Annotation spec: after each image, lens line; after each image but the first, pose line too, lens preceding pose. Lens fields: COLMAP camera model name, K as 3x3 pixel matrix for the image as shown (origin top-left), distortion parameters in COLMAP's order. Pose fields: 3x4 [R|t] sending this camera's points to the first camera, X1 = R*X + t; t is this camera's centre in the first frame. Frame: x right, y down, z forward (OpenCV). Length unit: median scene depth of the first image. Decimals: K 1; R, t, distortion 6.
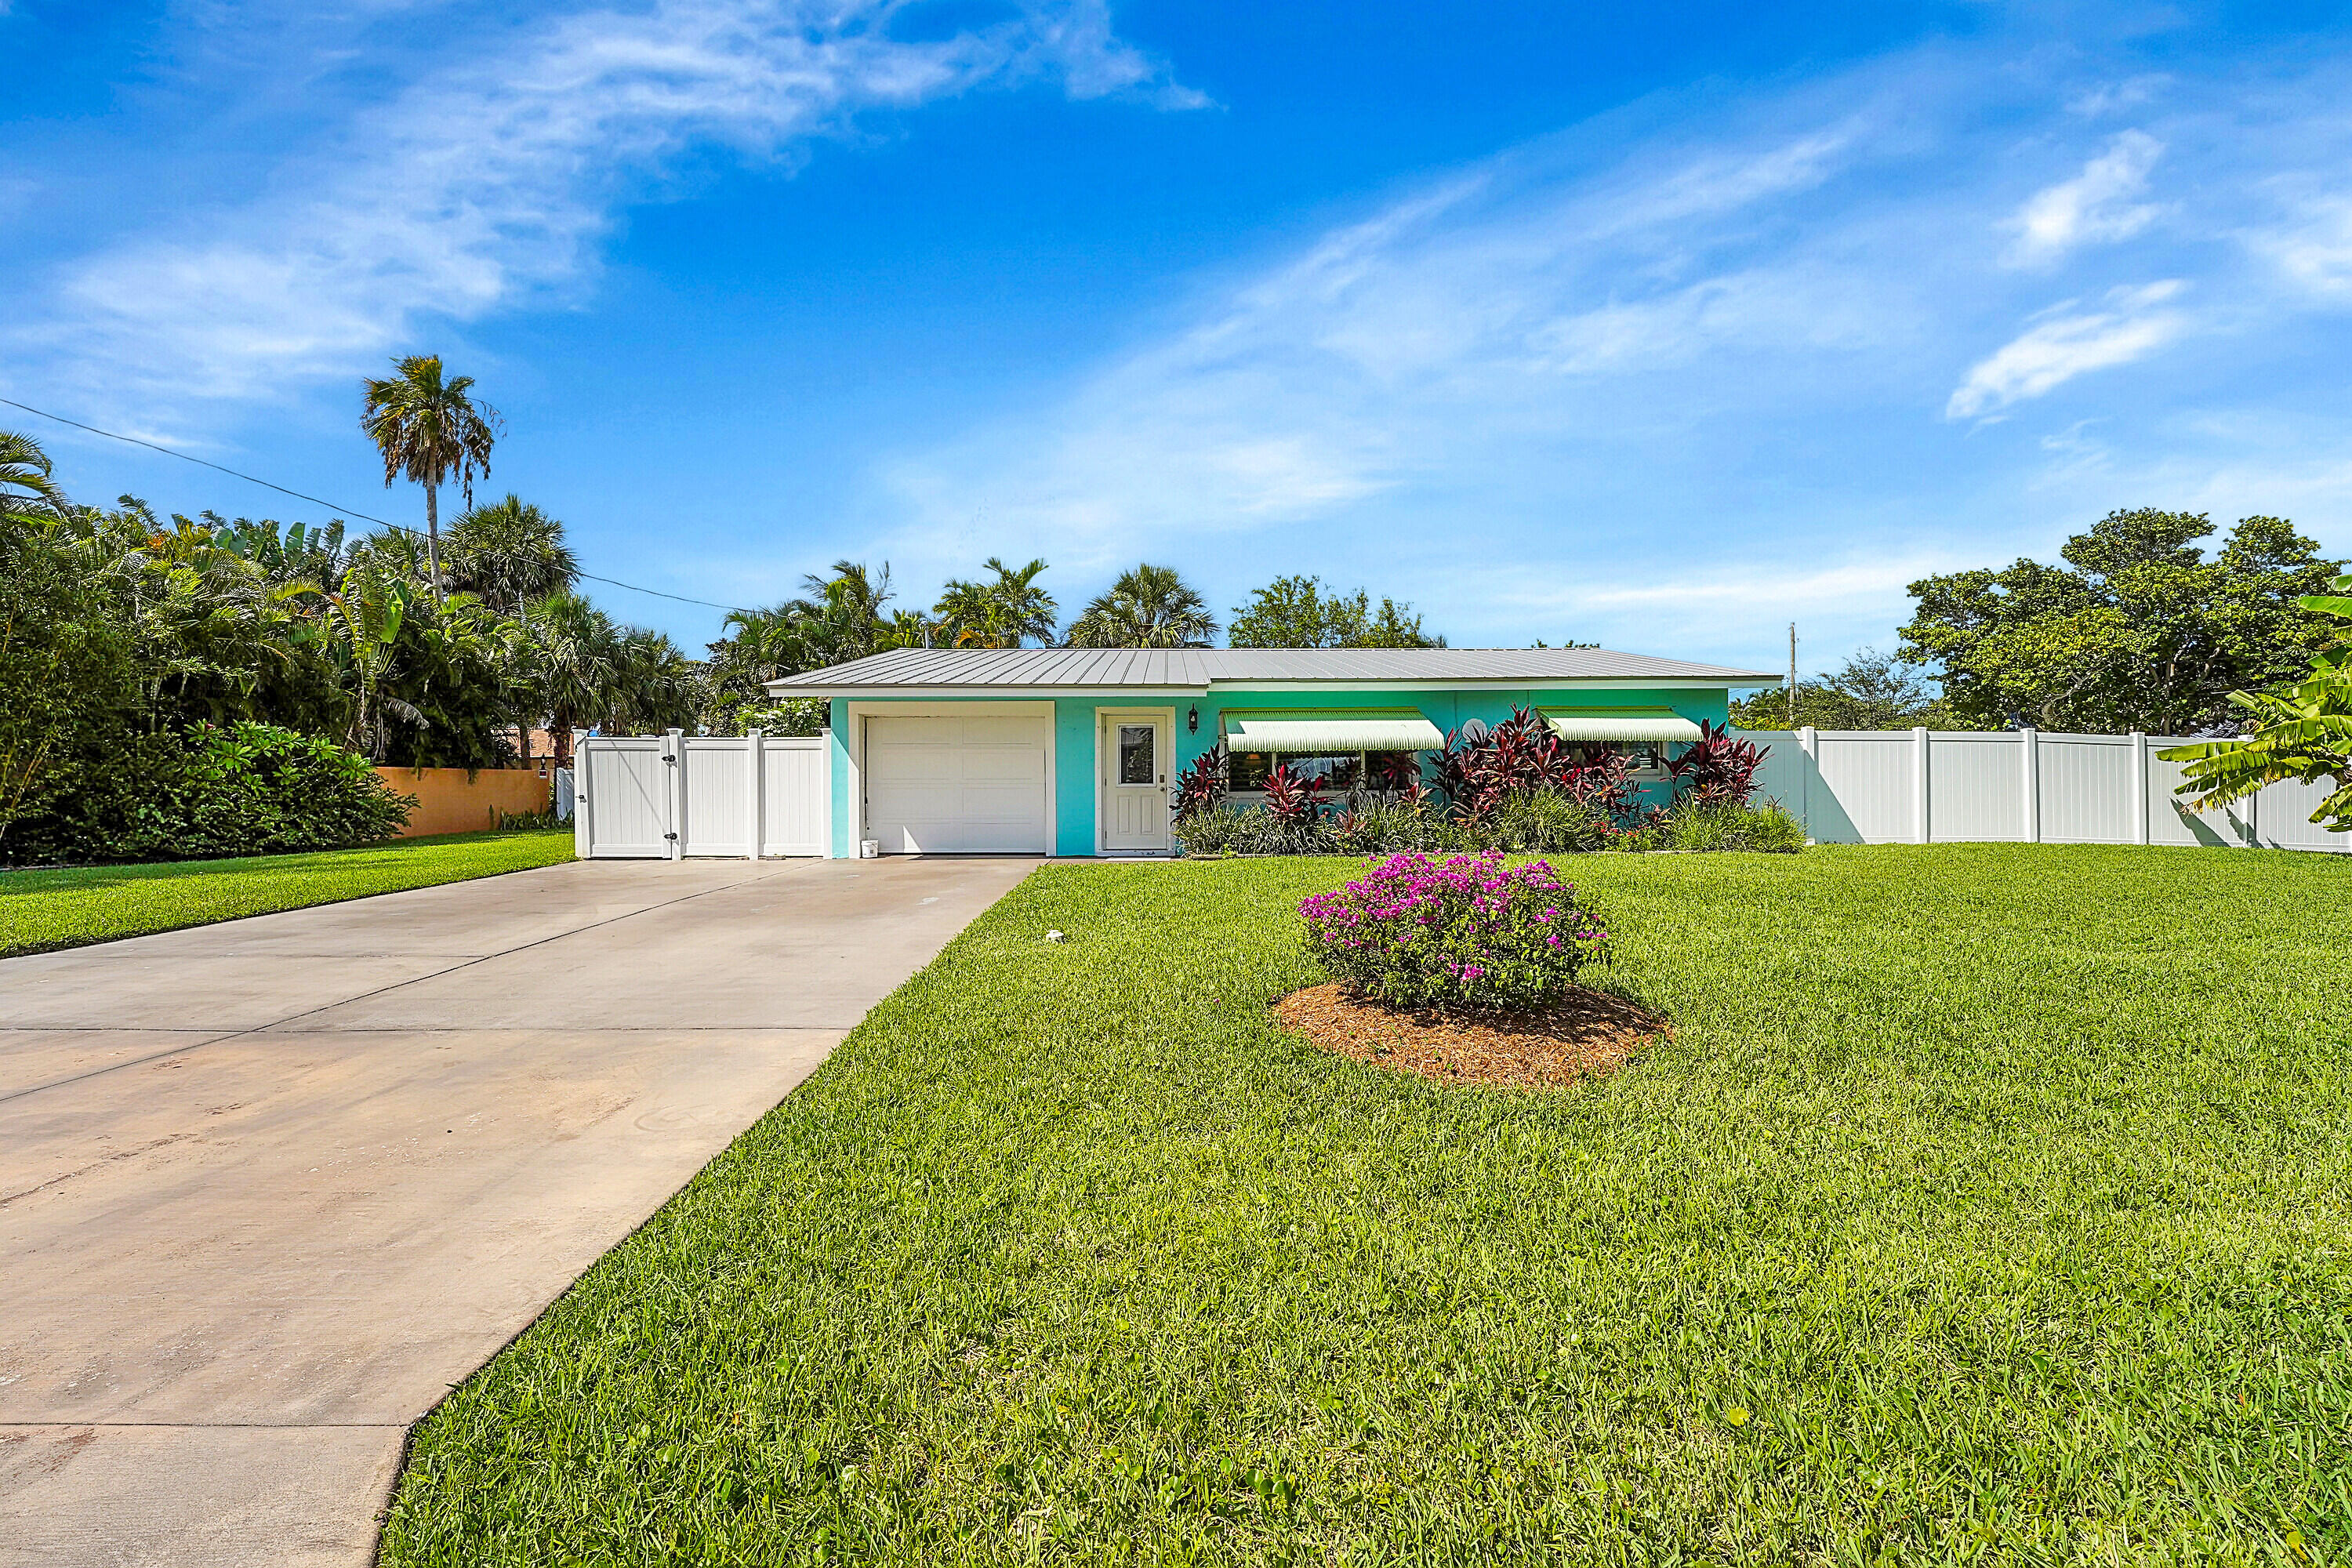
lens RADIAL K [[956.4, 0, 1180.9], [0, 956.4, 776.7], [0, 0, 1]] dist [-0.015321, -0.000011]
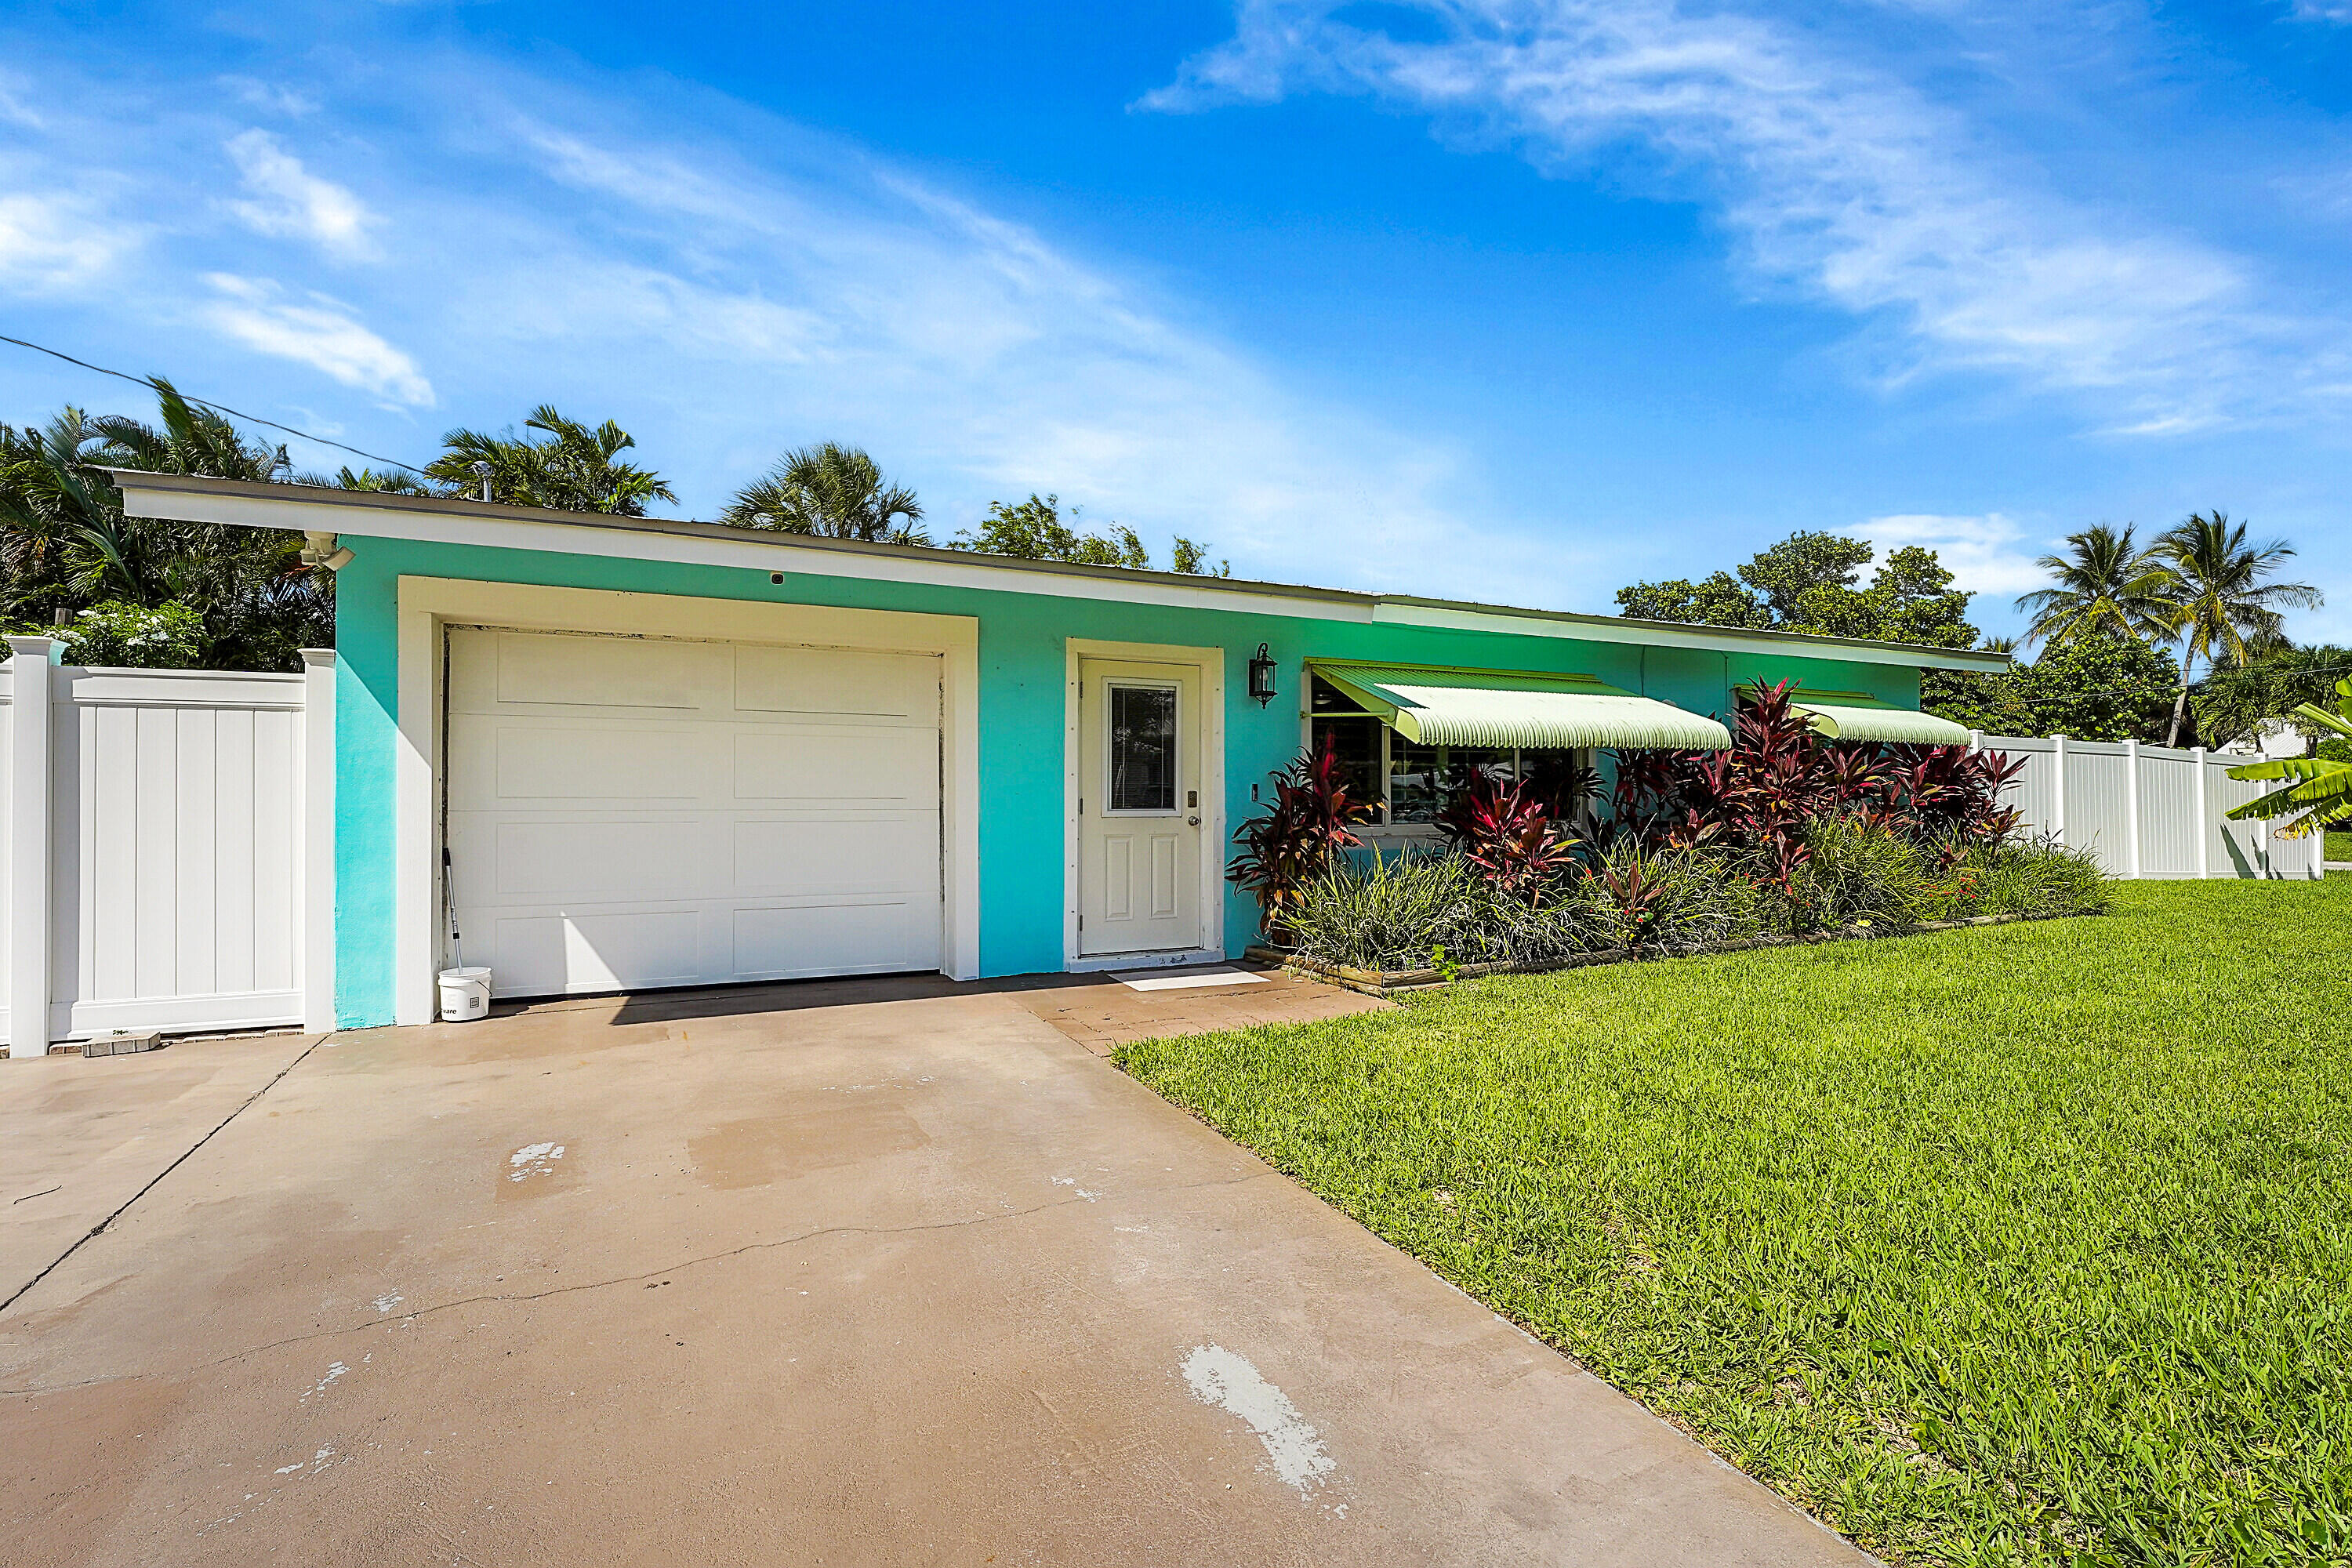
lens RADIAL K [[1083.2, 0, 1188.3], [0, 1083.2, 785.6], [0, 0, 1]] dist [-0.017982, 0.000374]
pose [[0.906363, 0.007321, 0.422437, -0.253695], [-0.009149, 0.999955, 0.002301, -0.005621], [-0.422401, -0.005950, 0.906390, 0.529348]]
